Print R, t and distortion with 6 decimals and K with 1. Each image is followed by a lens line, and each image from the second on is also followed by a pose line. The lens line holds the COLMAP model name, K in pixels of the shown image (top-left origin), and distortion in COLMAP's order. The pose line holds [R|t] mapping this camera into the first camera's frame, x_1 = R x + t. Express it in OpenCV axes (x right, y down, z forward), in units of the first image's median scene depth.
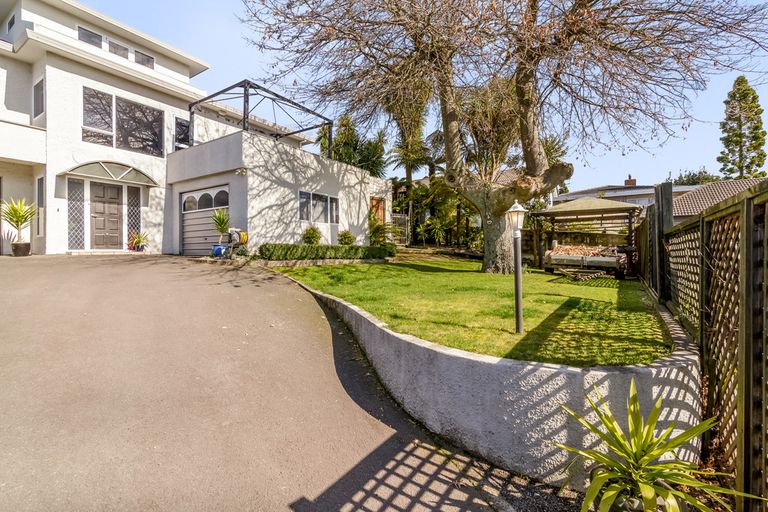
lens RADIAL K [[357.9, 0, 384.0], [0, 357.9, 256.0], [0, 0, 1]] dist [0.001364, 0.000617]
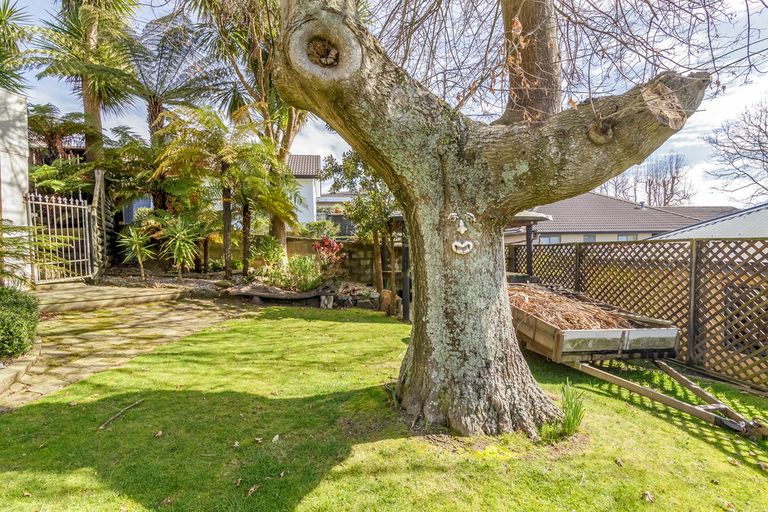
lens RADIAL K [[353.8, 0, 398.6], [0, 353.8, 252.2], [0, 0, 1]] dist [0.000462, 0.000133]
pose [[0.716014, -0.019994, 0.697800, 0.052759], [0.021371, 0.999749, 0.006717, -0.080816], [-0.697759, 0.010103, 0.716261, 0.705105]]
